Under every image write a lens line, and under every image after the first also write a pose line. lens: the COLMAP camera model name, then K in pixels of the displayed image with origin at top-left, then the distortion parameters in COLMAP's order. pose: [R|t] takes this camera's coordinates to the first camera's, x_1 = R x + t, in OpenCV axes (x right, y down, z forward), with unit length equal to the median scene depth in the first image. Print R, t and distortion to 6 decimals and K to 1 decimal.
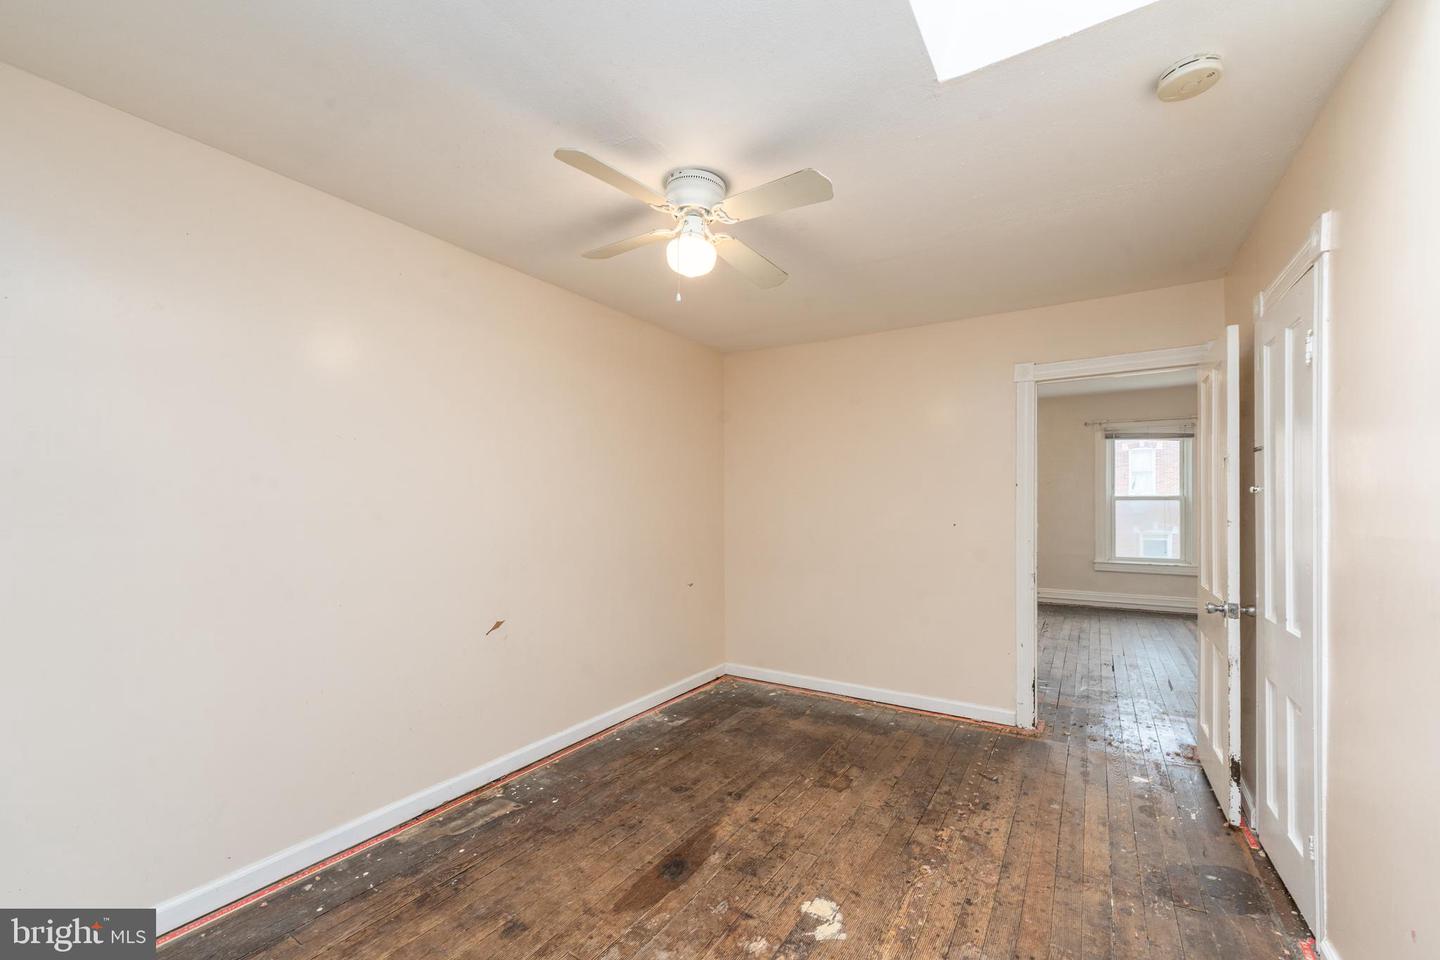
lens RADIAL K [[587.7, 0, 717.4], [0, 587.7, 494.4], [0, 0, 1]] dist [-0.000154, -0.000269]
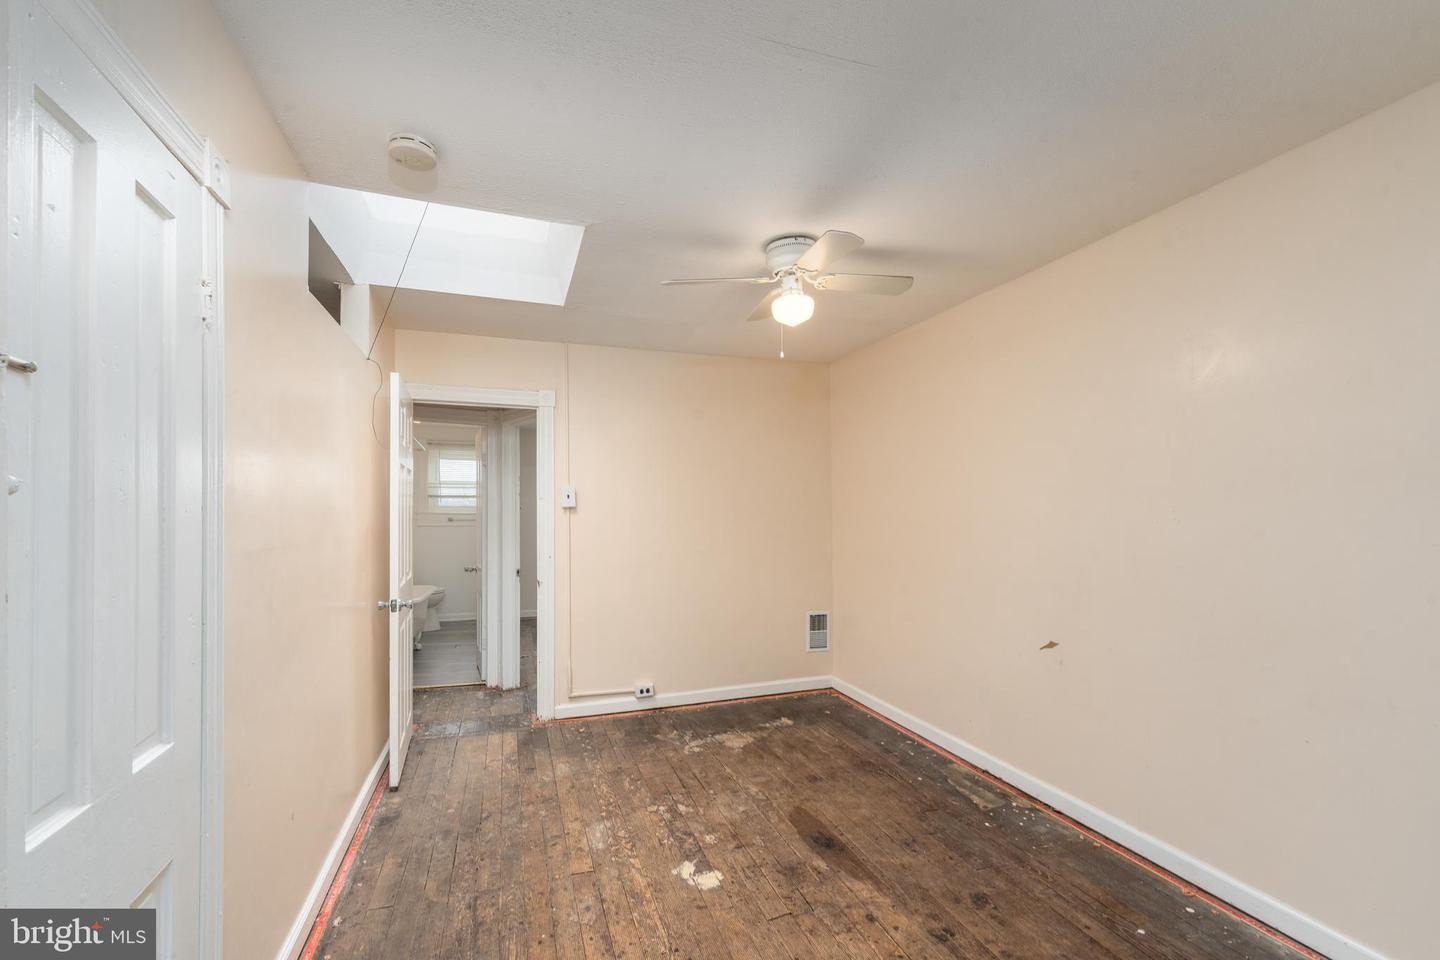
lens RADIAL K [[587.7, 0, 698.0], [0, 587.7, 511.0], [0, 0, 1]] dist [-0.000154, -0.000269]
pose [[-0.635847, -0.000412, -0.771815, 0.872145], [0.012097, 0.999872, -0.010500, 0.011963], [0.771720, -0.016013, -0.635760, 1.415448]]
